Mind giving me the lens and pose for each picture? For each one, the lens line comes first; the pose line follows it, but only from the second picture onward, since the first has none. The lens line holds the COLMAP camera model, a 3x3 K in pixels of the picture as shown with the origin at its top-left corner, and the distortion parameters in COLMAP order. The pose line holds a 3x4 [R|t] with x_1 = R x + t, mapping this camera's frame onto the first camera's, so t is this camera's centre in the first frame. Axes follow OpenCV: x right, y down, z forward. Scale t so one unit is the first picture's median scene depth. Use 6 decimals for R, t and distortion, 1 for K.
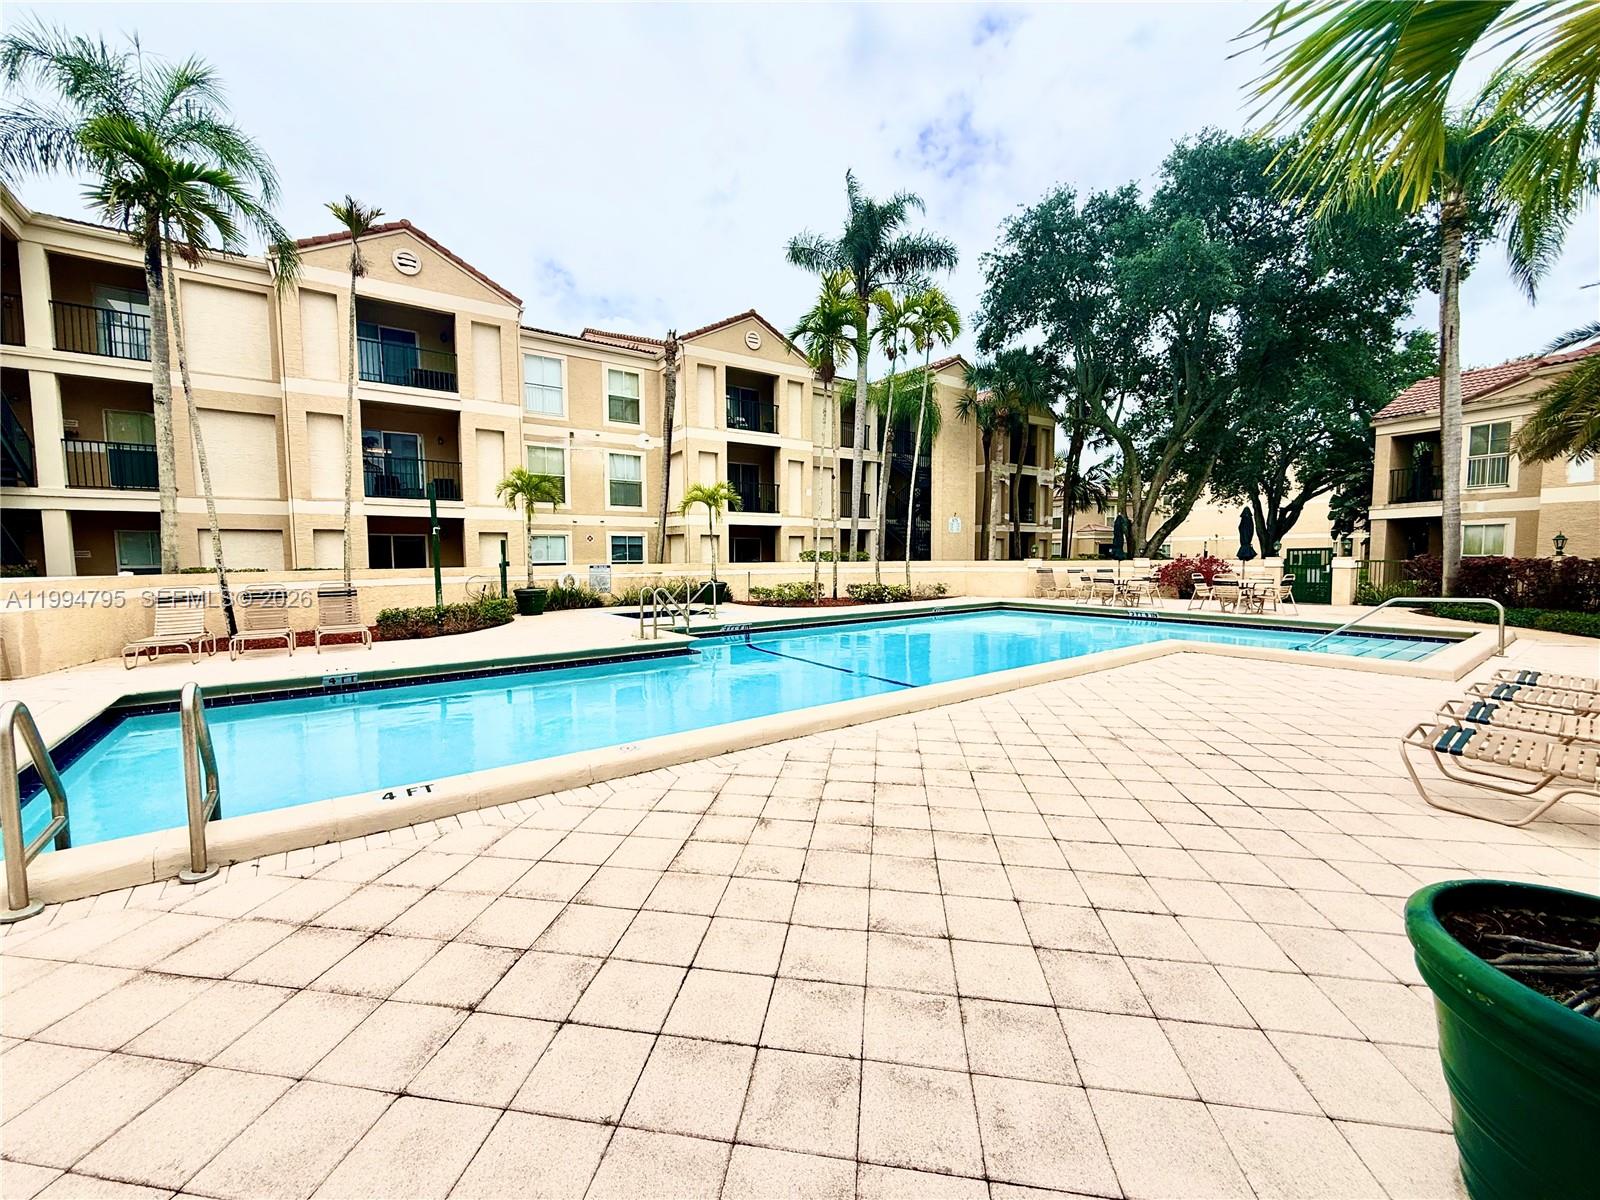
lens RADIAL K [[629.0, 0, 800.0], [0, 629.0, 600.0], [0, 0, 1]] dist [-0.002274, 0.000385]
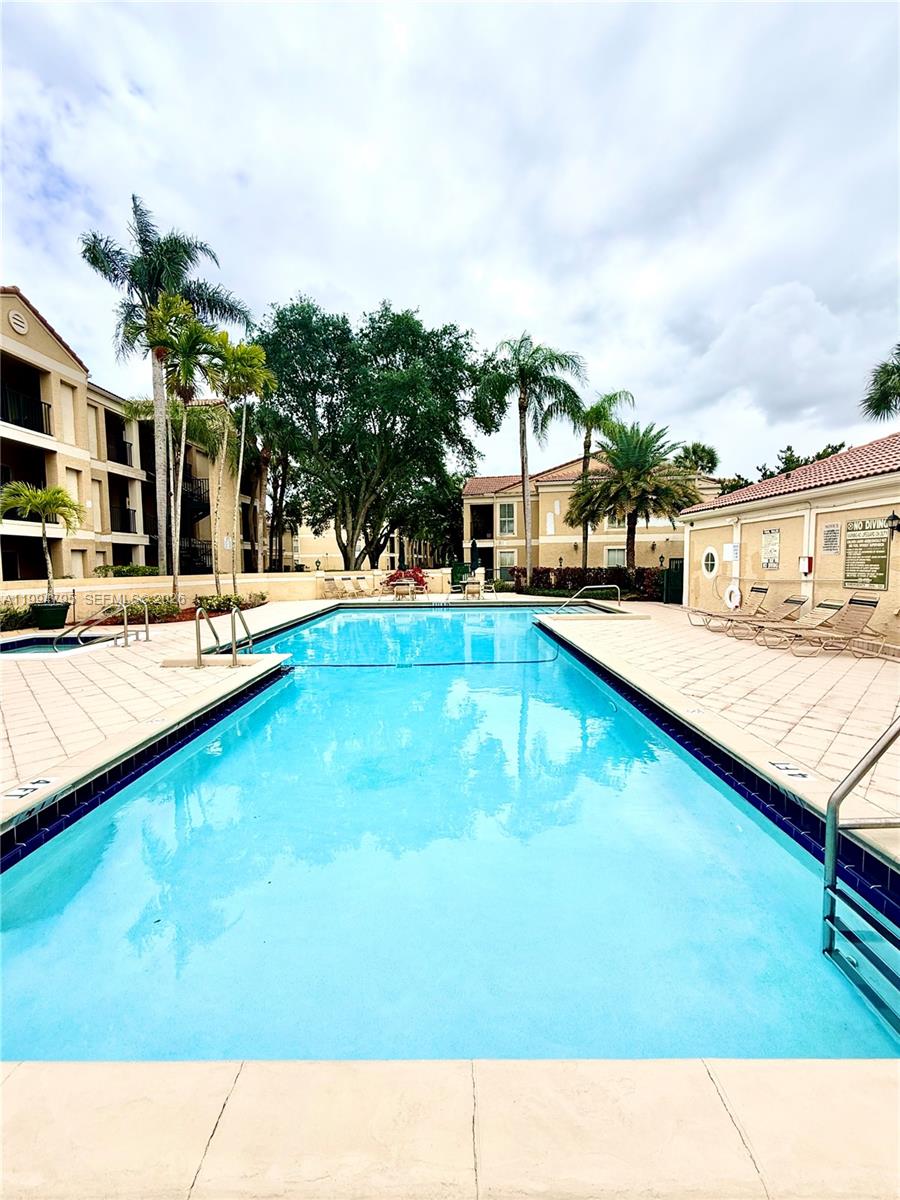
lens RADIAL K [[481.2, 0, 450.0], [0, 481.2, 600.0], [0, 0, 1]] dist [0.000544, 0.000682]
pose [[0.615137, -0.061340, 0.786030, -0.269015], [0.062832, 0.997612, 0.028680, -0.014677], [-0.785913, 0.031745, 0.617522, 0.142944]]
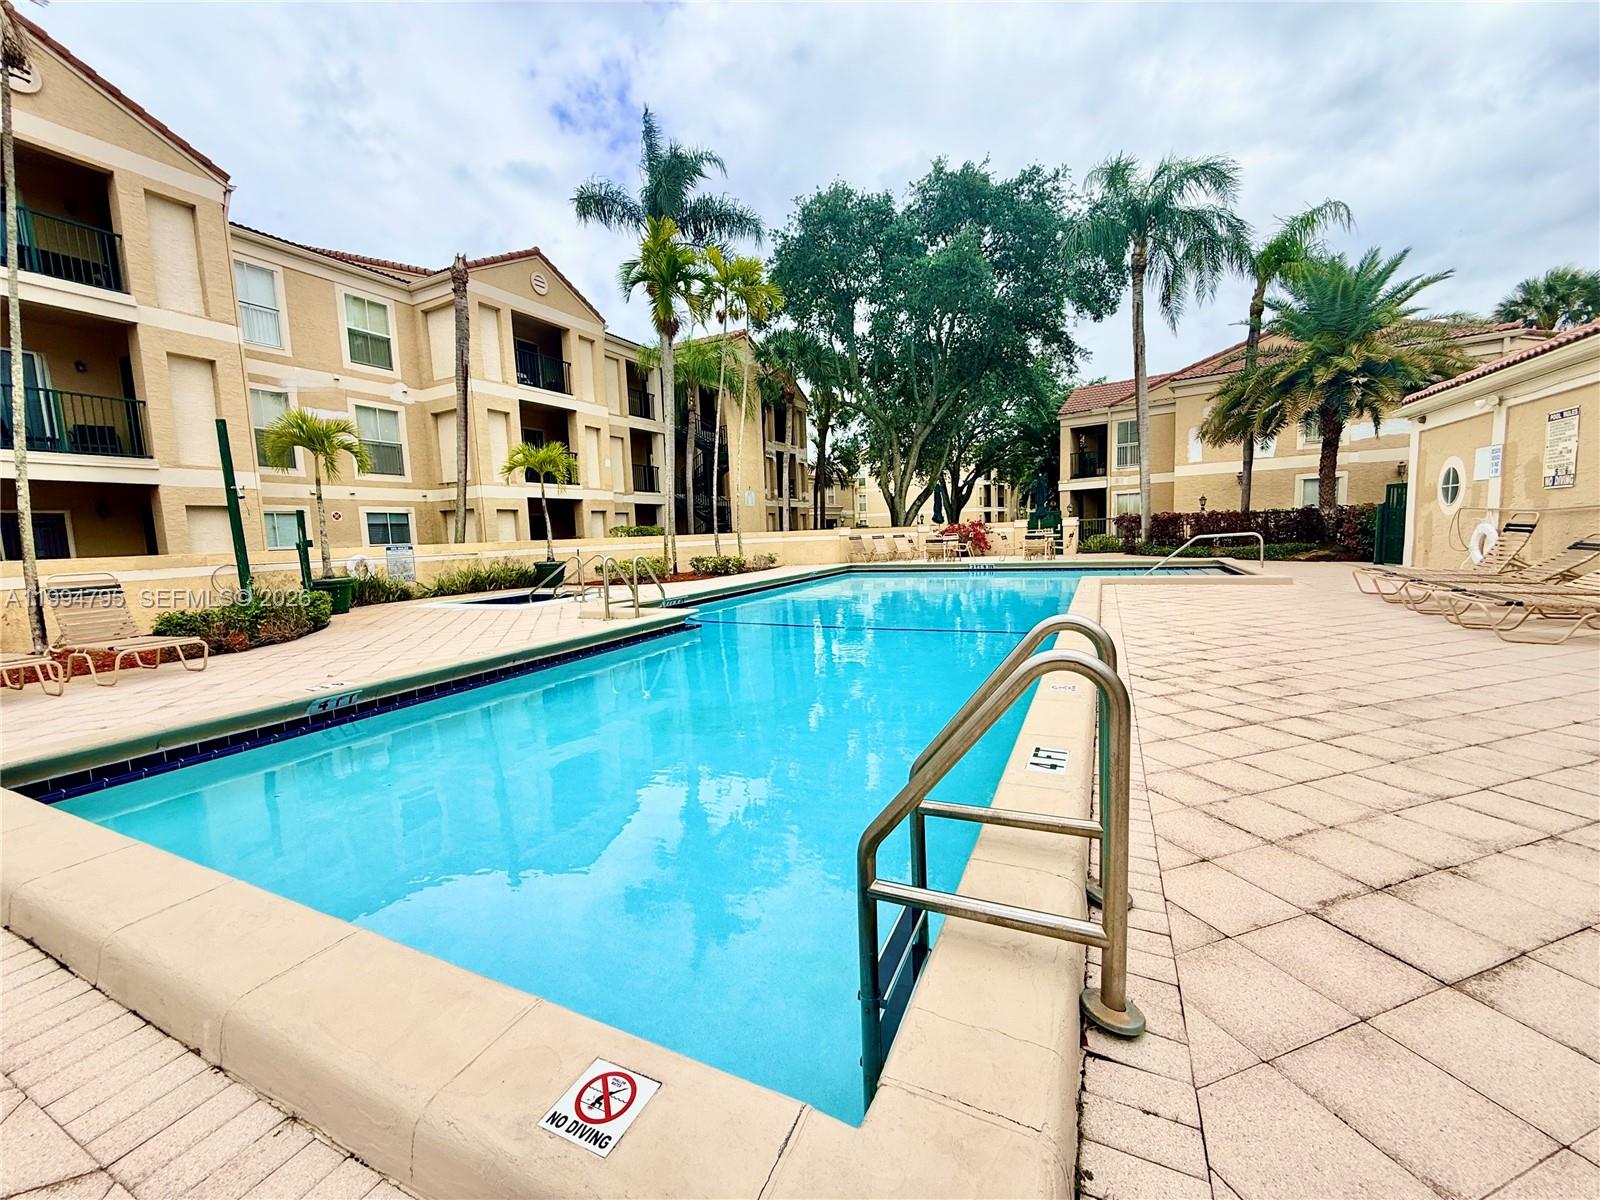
lens RADIAL K [[629.0, 0, 800.0], [0, 629.0, 600.0], [0, 0, 1]] dist [-0.002274, 0.000385]
pose [[0.890288, -0.077658, 0.448728, -0.188097], [0.066004, 0.996953, 0.041582, 0.008862], [-0.450590, -0.007402, 0.892700, 0.068164]]
